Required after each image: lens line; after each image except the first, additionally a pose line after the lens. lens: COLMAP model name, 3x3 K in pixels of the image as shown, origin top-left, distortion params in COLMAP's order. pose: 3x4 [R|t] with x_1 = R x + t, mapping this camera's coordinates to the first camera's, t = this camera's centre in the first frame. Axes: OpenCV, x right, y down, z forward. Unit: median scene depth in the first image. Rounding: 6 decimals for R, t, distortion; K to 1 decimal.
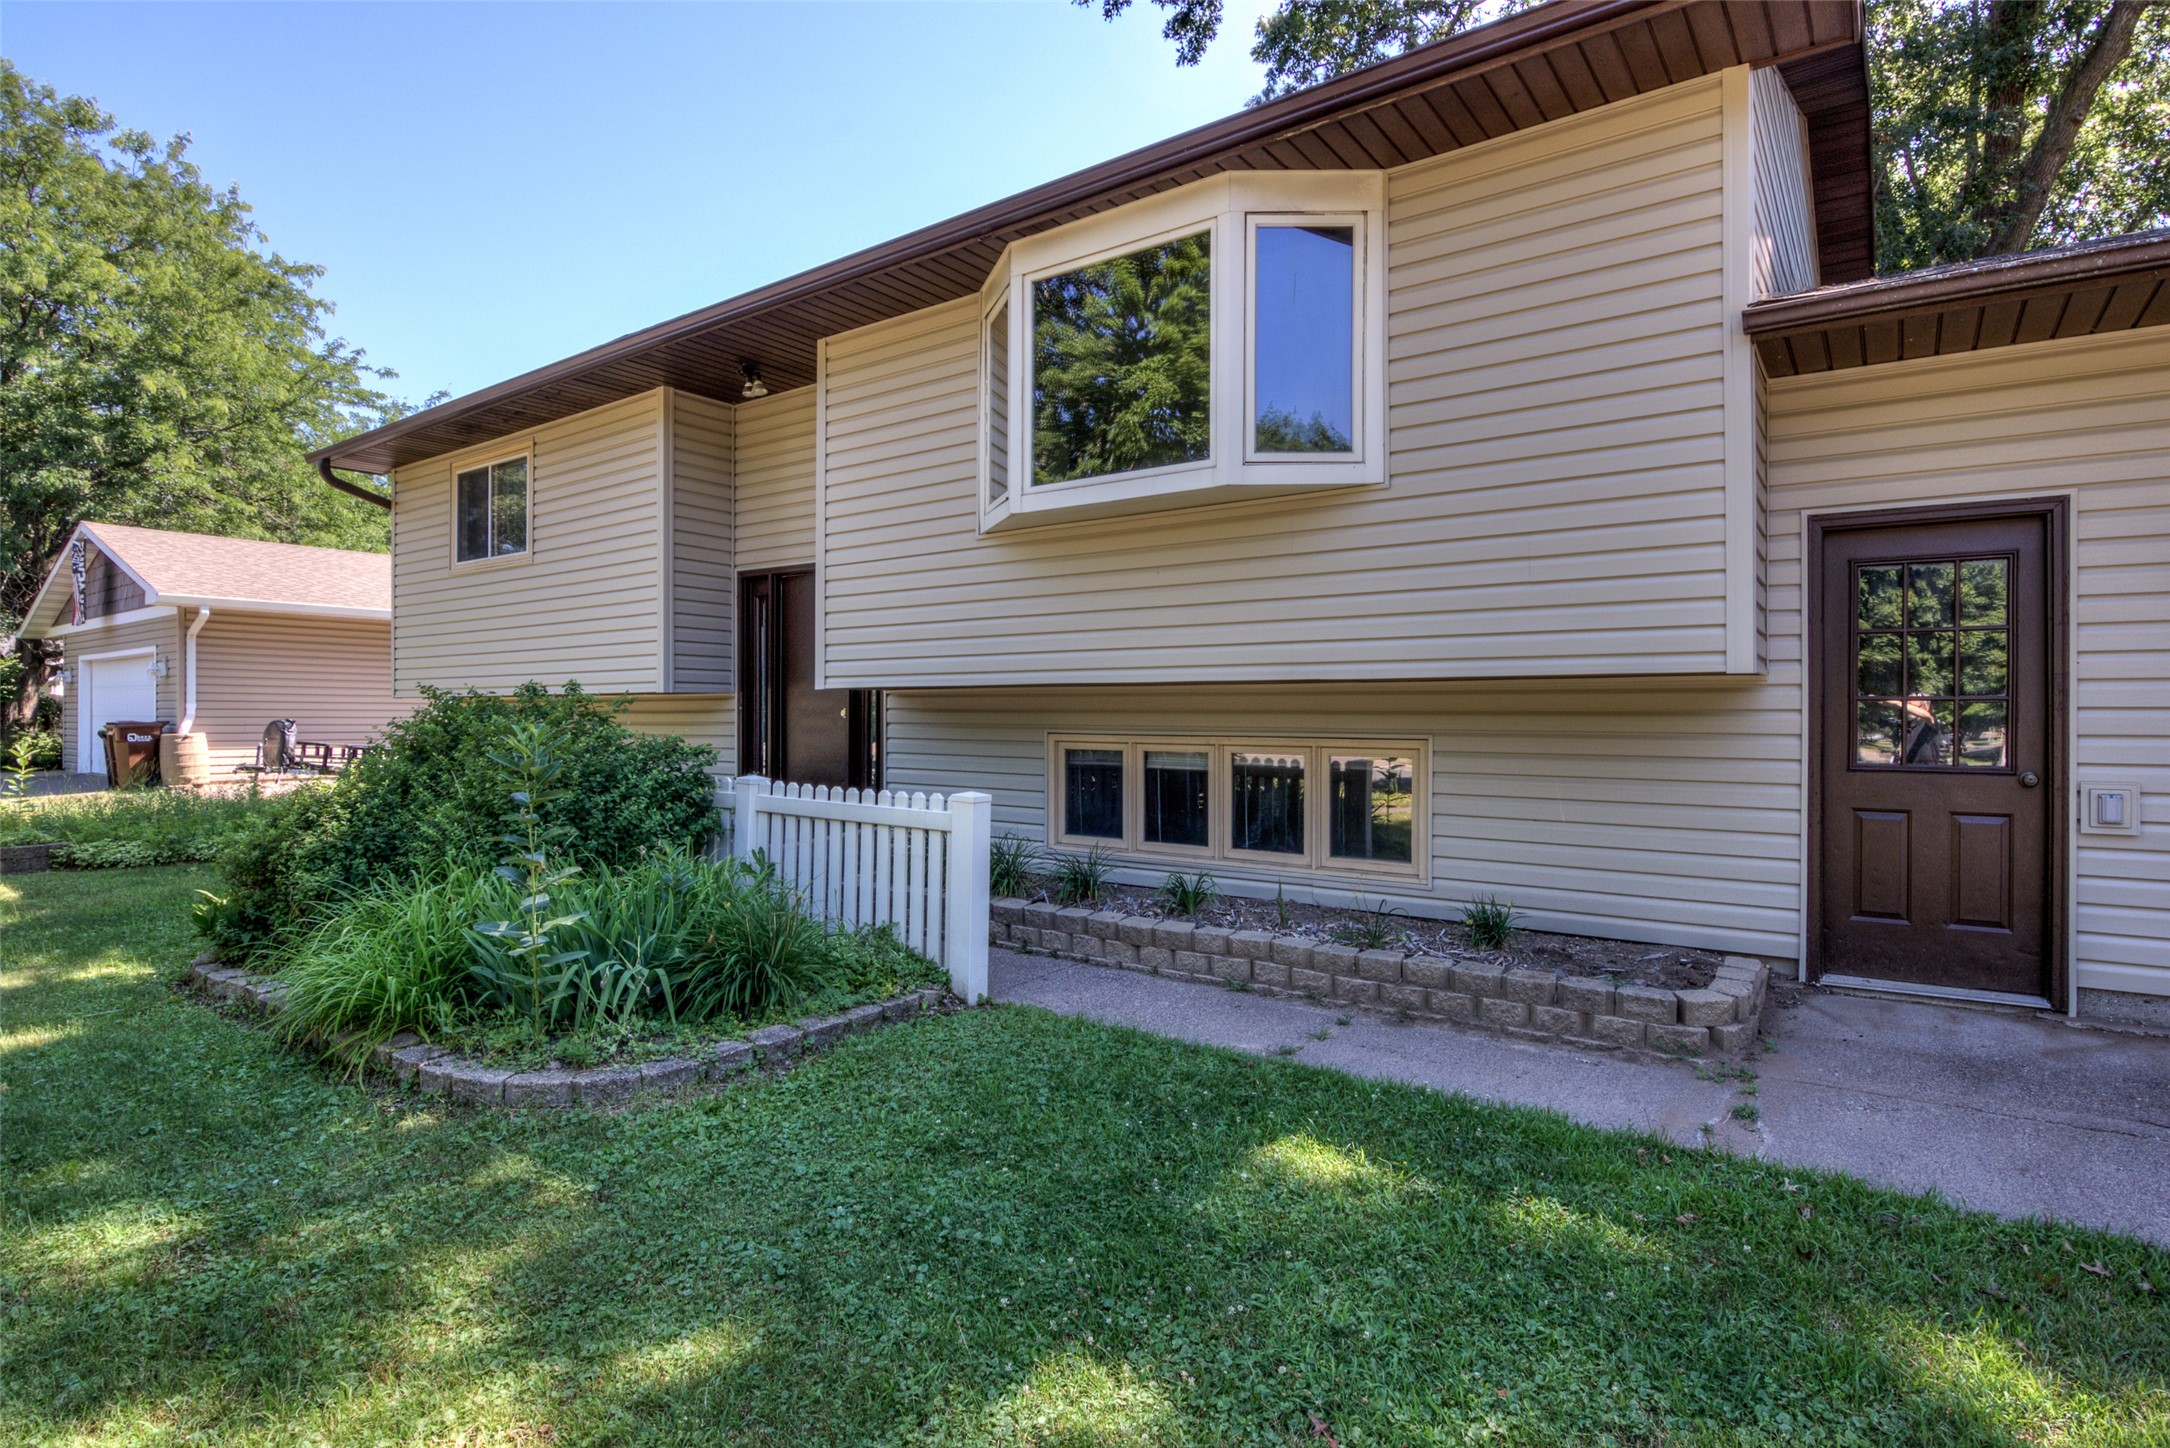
lens RADIAL K [[1115.4, 0, 1085.0], [0, 1115.4, 724.0], [0, 0, 1]] dist [-0.019347, -0.006292]
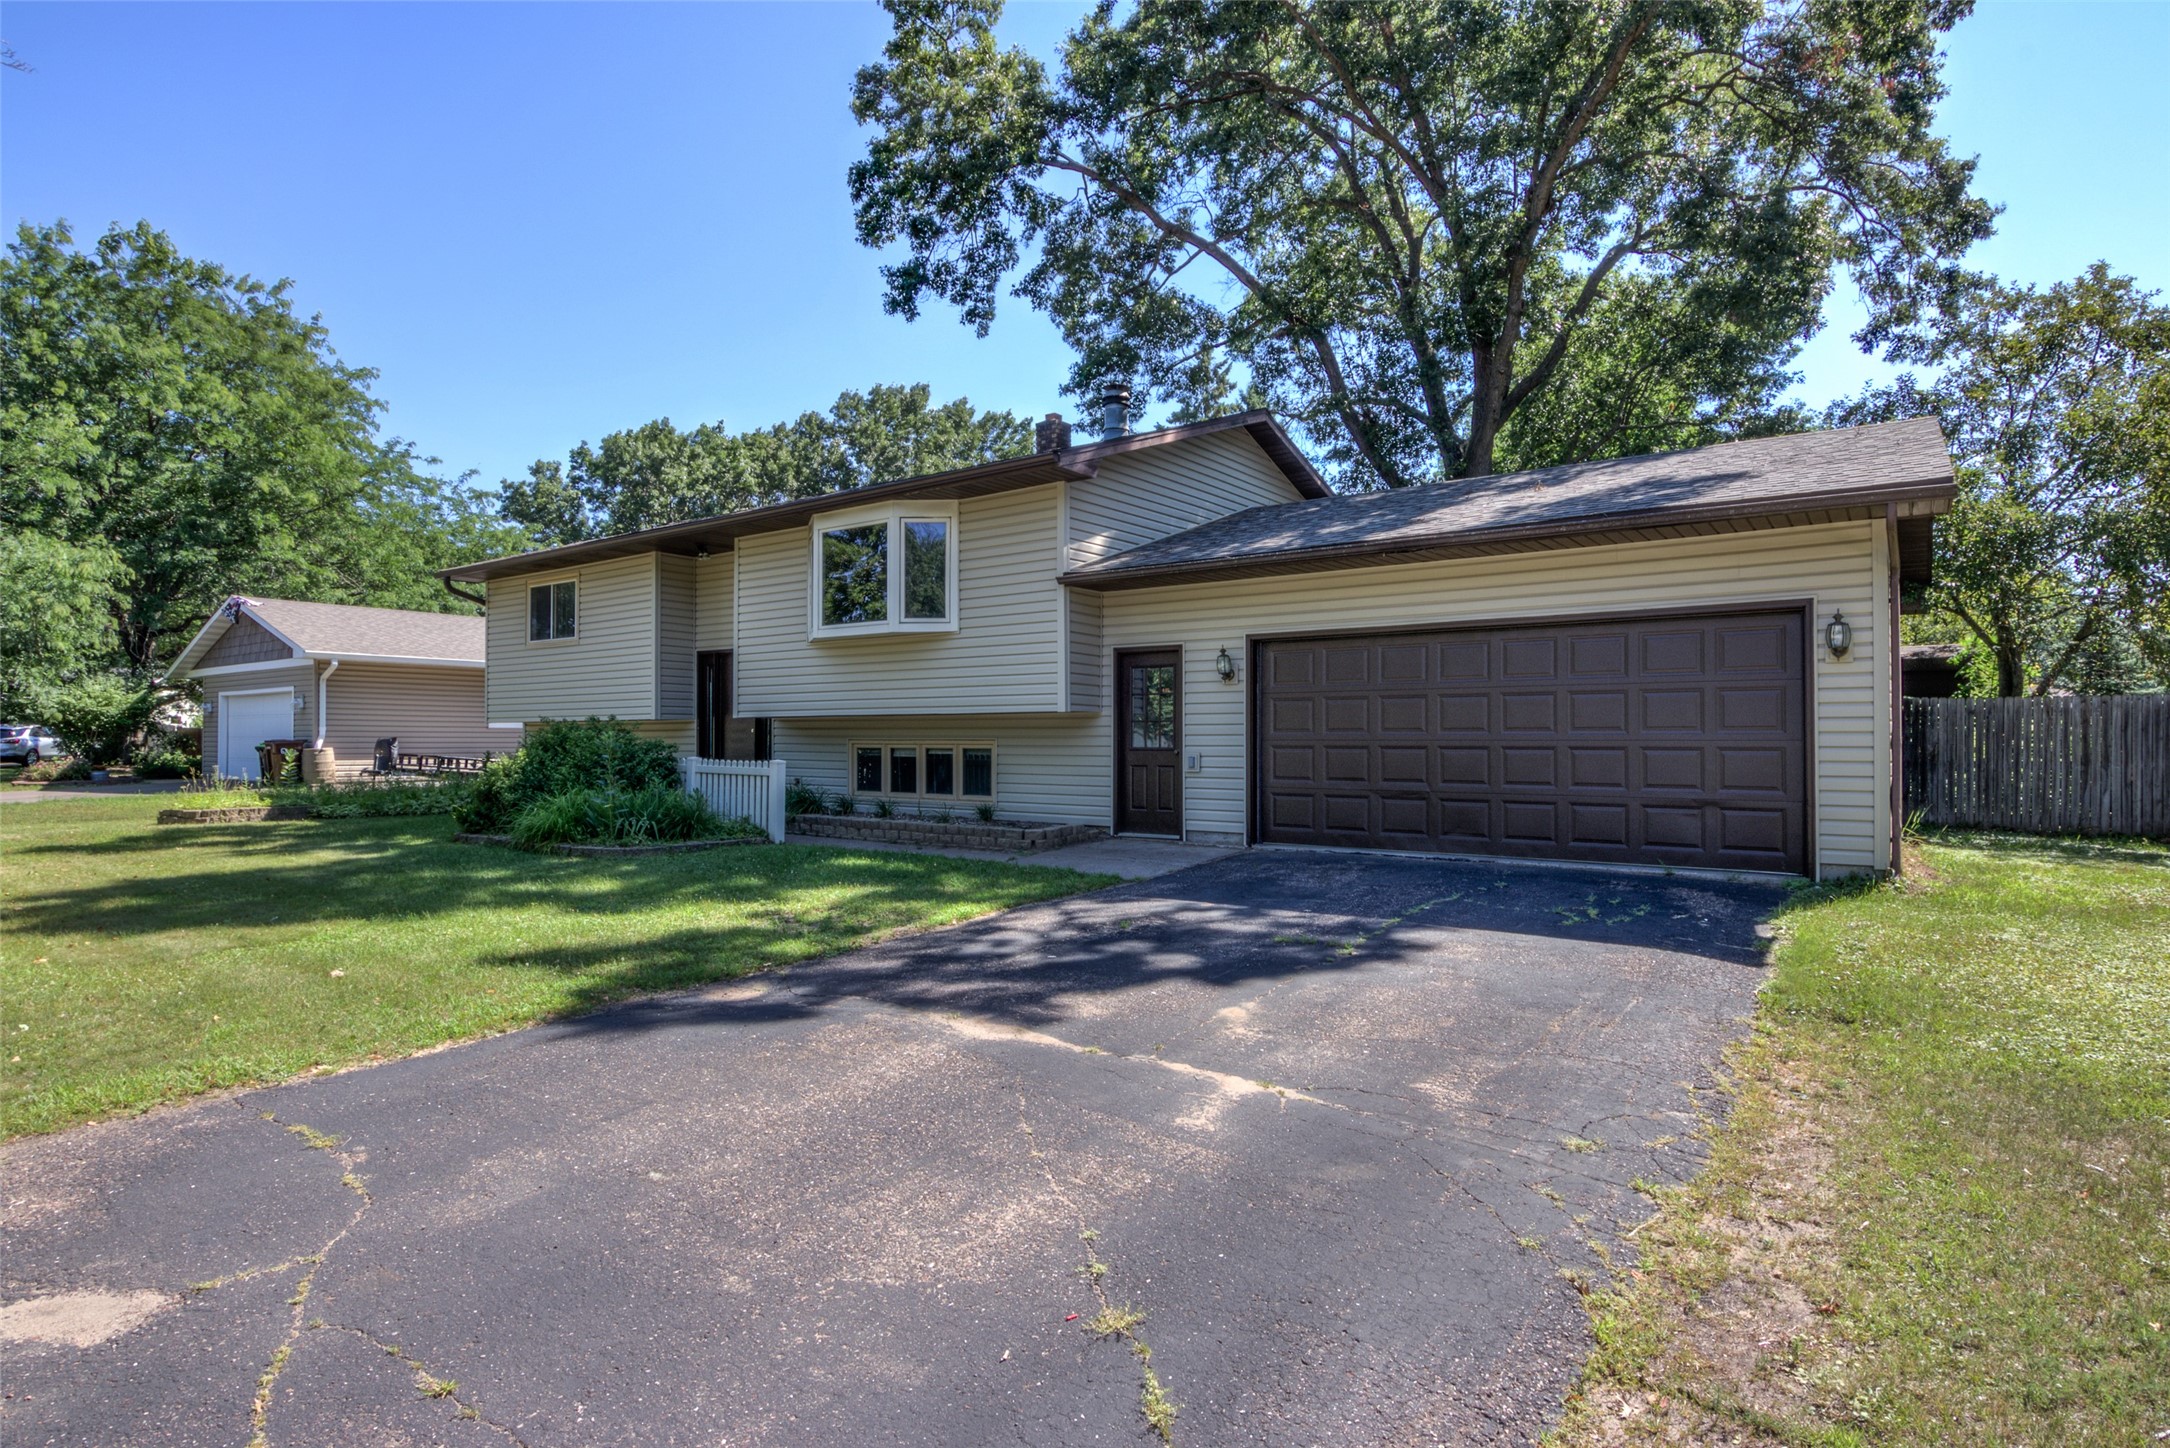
lens RADIAL K [[1115.4, 0, 1085.0], [0, 1115.4, 724.0], [0, 0, 1]] dist [-0.019347, -0.006292]
pose [[0.999971, -0.002600, 0.007096, 0.321512], [0.002750, 0.999772, -0.021192, 0.020337], [-0.007040, 0.021210, 0.999750, -0.849720]]
